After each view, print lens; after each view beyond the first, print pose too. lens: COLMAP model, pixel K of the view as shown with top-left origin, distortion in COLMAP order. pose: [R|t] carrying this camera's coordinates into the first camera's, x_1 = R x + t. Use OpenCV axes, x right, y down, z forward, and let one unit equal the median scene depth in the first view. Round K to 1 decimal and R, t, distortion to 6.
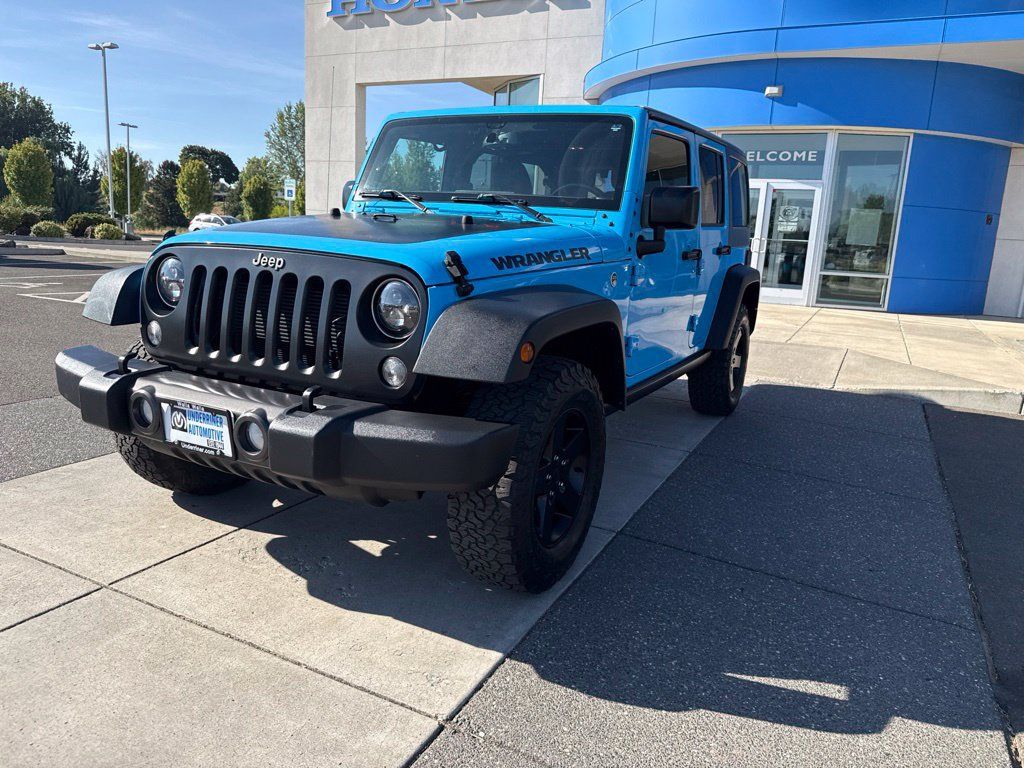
lens RADIAL K [[729.1, 0, 518.0], [0, 729.1, 388.2], [0, 0, 1]] dist [0.040768, -0.048461]
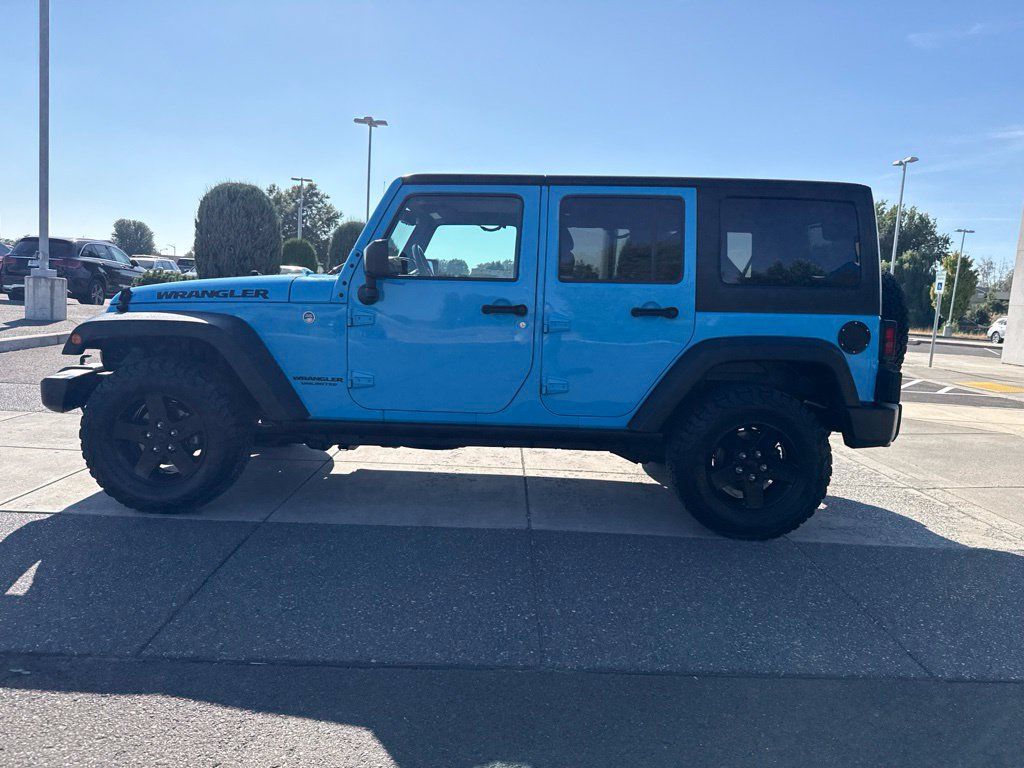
lens RADIAL K [[729.1, 0, 518.0], [0, 729.1, 388.2], [0, 0, 1]] dist [0.040768, -0.048461]
pose [[0.463281, 0.088336, -0.881798, 1.239837], [-0.212614, 0.977038, -0.013826, -0.081060], [0.860329, 0.193888, 0.471424, 0.662468]]
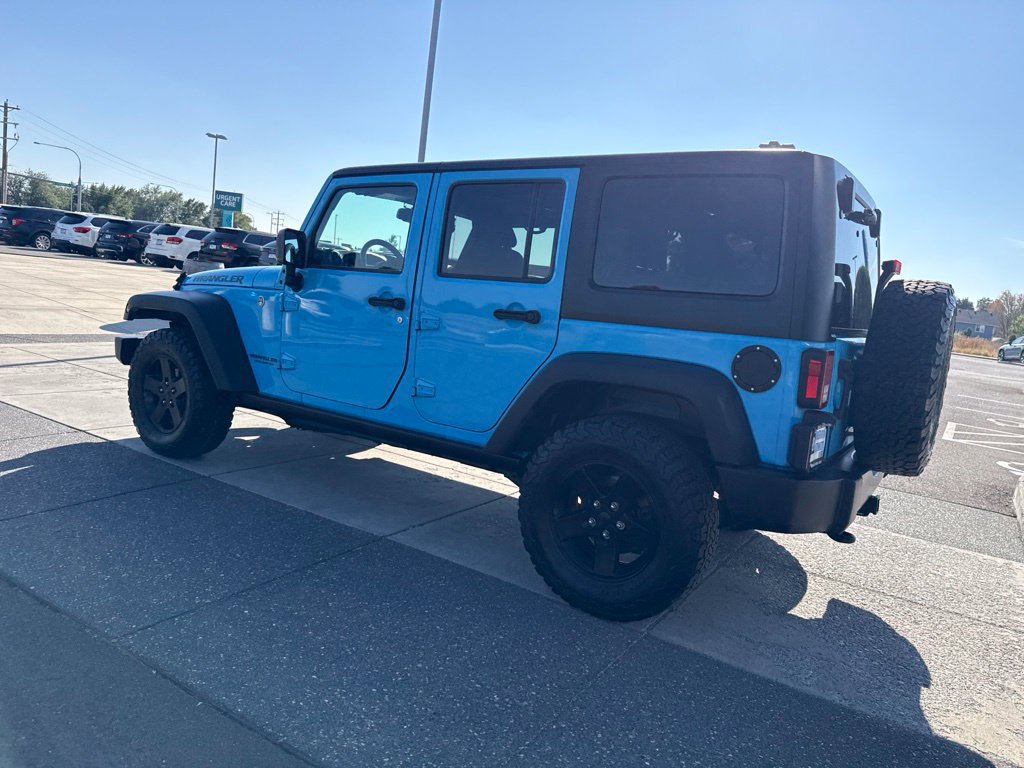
lens RADIAL K [[729.1, 0, 518.0], [0, 729.1, 388.2], [0, 0, 1]] dist [0.040768, -0.048461]
pose [[-0.102659, 0.075222, -0.991868, 1.287036], [-0.317594, 0.942468, 0.104347, -0.258957], [0.942653, 0.325724, -0.072863, 1.424234]]
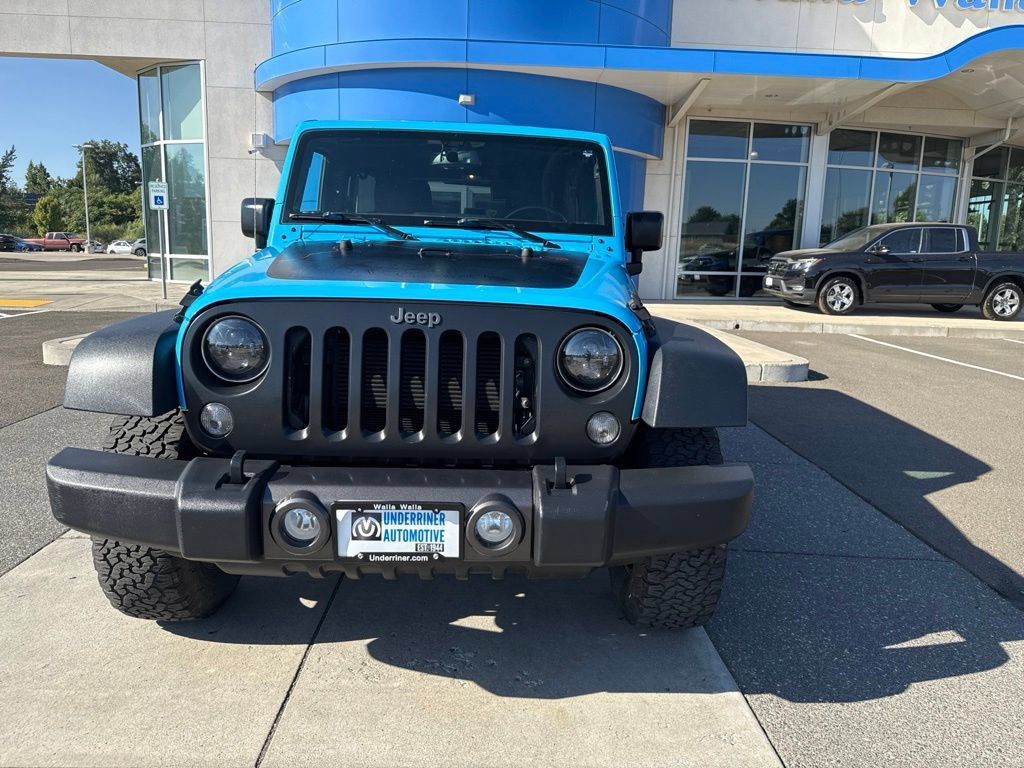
lens RADIAL K [[737.7, 0, 522.8], [0, 737.7, 375.5], [0, 0, 1]] dist [0.027757, -0.028083]
pose [[0.876577, -0.111415, 0.468187, -0.441665], [0.116388, 0.993033, 0.018402, -0.075343], [-0.466976, 0.038361, 0.883438, 0.139008]]
